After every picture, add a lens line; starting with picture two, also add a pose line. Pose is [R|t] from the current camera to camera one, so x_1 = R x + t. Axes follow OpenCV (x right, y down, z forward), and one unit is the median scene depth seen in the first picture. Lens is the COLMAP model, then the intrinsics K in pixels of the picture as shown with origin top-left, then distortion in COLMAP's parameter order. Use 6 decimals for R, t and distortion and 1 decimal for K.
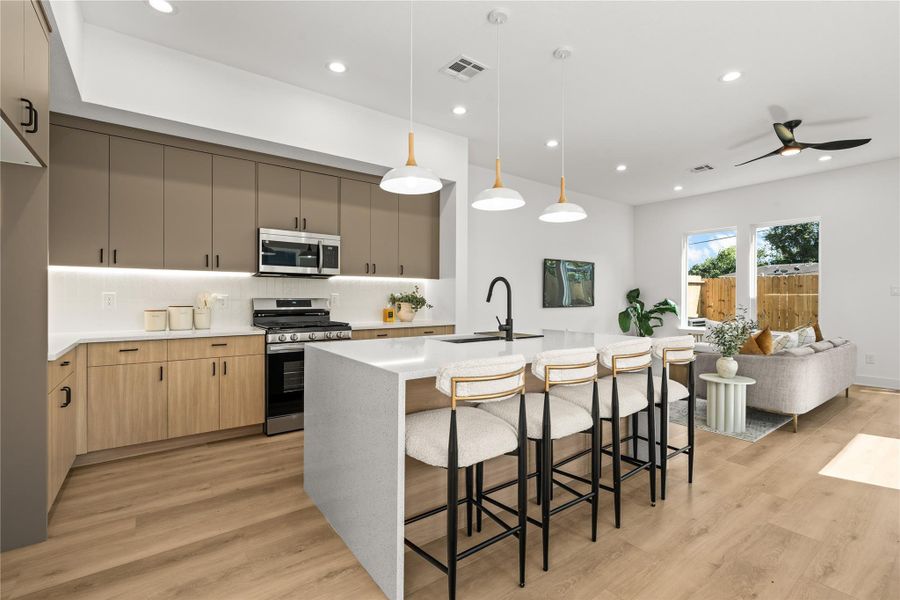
lens RADIAL K [[404.9, 0, 451.5], [0, 404.9, 298.5], [0, 0, 1]] dist [-0.002721, 0.000518]
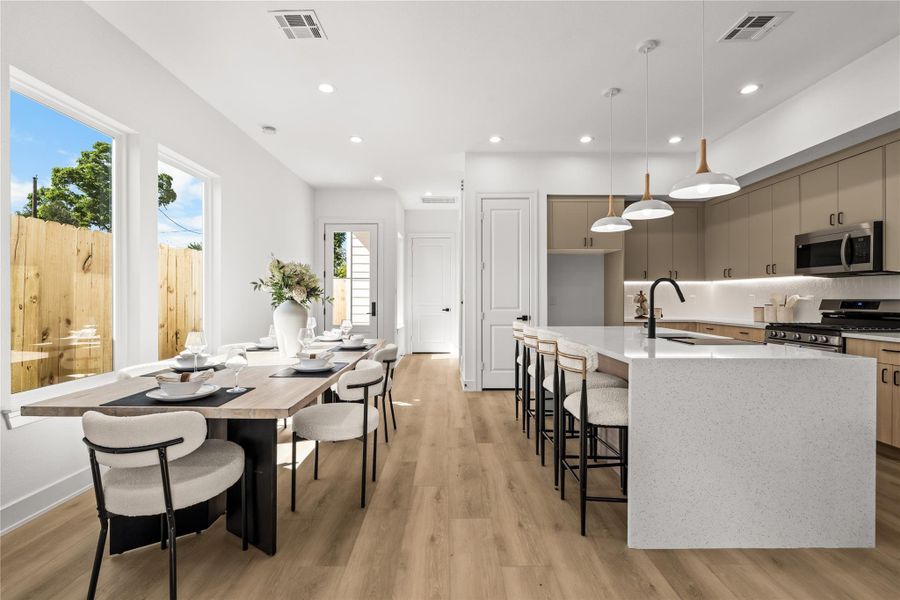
lens RADIAL K [[404.9, 0, 451.5], [0, 404.9, 298.5], [0, 0, 1]] dist [-0.002721, 0.000518]
pose [[-0.590713, 0.000154, -0.806882, 0.846730], [-0.003461, 0.999990, 0.002724, -0.001010], [0.806874, 0.004402, -0.590707, 0.775317]]
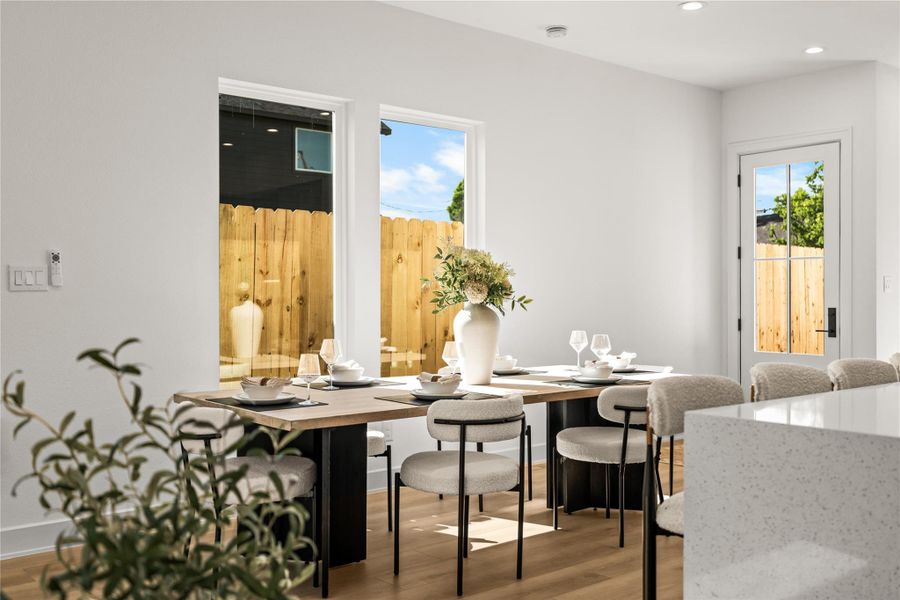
lens RADIAL K [[883.6, 0, 453.3], [0, 883.6, 296.1], [0, 0, 1]] dist [-0.003865, 0.003382]
pose [[-0.998152, -0.000767, -0.060762, 0.533754], [-0.000904, 0.999997, 0.002237, -0.005249], [0.060760, 0.002288, -0.998150, 1.202061]]
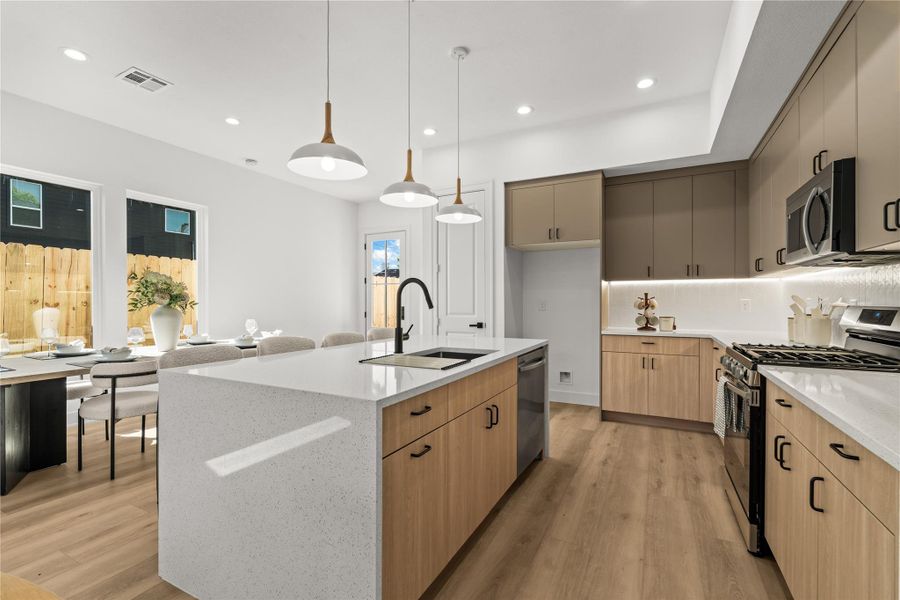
lens RADIAL K [[405.8, 0, 450.0], [0, 405.8, 302.7], [0, 0, 1]] dist [-0.002209, -0.000347]
pose [[-0.900089, -0.000397, -0.435706, 0.270849], [-0.002769, 0.999985, 0.004809, -0.005113], [0.435697, 0.005535, -0.900076, 1.177970]]
